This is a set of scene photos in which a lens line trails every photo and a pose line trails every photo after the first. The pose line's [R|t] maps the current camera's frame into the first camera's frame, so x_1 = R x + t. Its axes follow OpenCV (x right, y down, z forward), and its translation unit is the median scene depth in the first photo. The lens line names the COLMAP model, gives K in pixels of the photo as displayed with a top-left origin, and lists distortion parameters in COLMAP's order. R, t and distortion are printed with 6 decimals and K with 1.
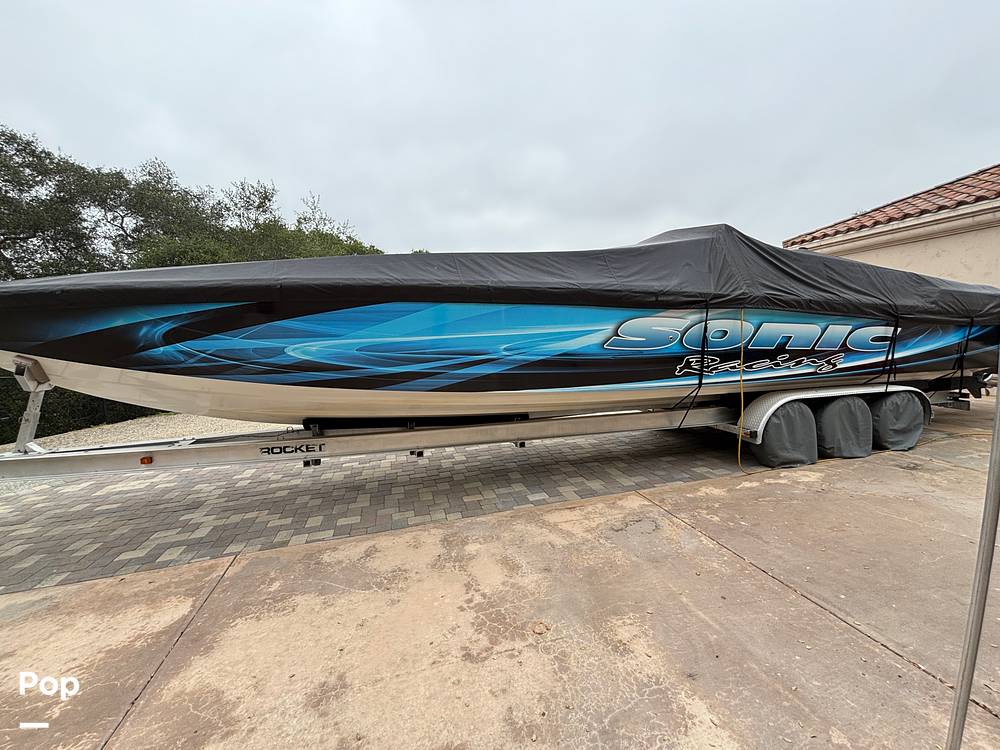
lens RADIAL K [[402.6, 0, 500.1], [0, 402.6, 372.9], [0, 0, 1]] dist [0.002140, -0.000364]
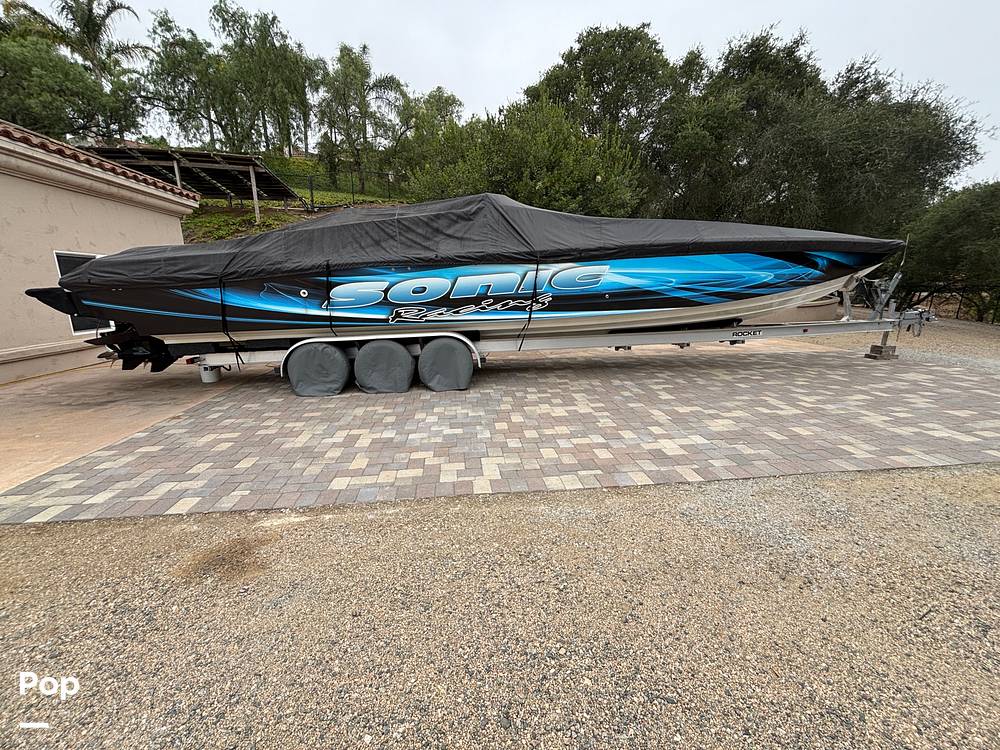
lens RADIAL K [[402.6, 0, 497.8], [0, 402.6, 371.9], [0, 0, 1]] dist [0.002140, -0.000364]
pose [[0.981691, -0.042673, -0.185641, 0.967931], [0.074412, 0.983055, 0.167526, -0.031855], [0.175346, -0.178272, 0.968232, -0.262878]]
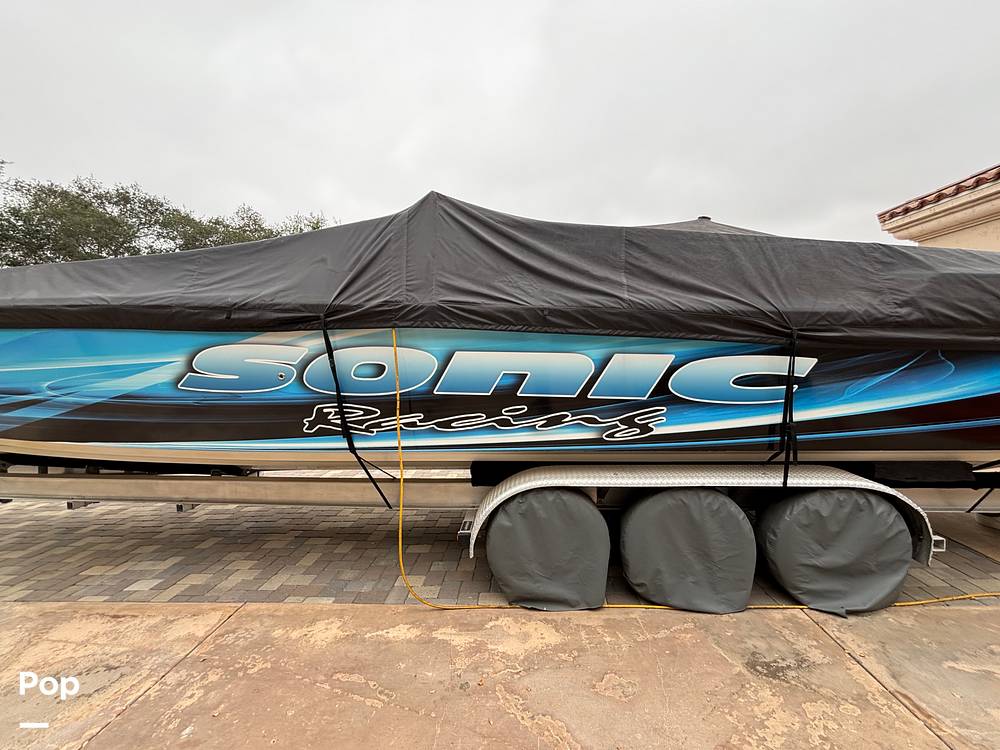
lens RADIAL K [[402.6, 0, 500.2], [0, 402.6, 372.8], [0, 0, 1]] dist [0.002140, -0.000364]
pose [[0.943266, 0.019548, -0.331463, 0.876082], [-0.030240, 0.999174, -0.027129, -0.076415], [0.330659, 0.035614, 0.943078, 0.461577]]
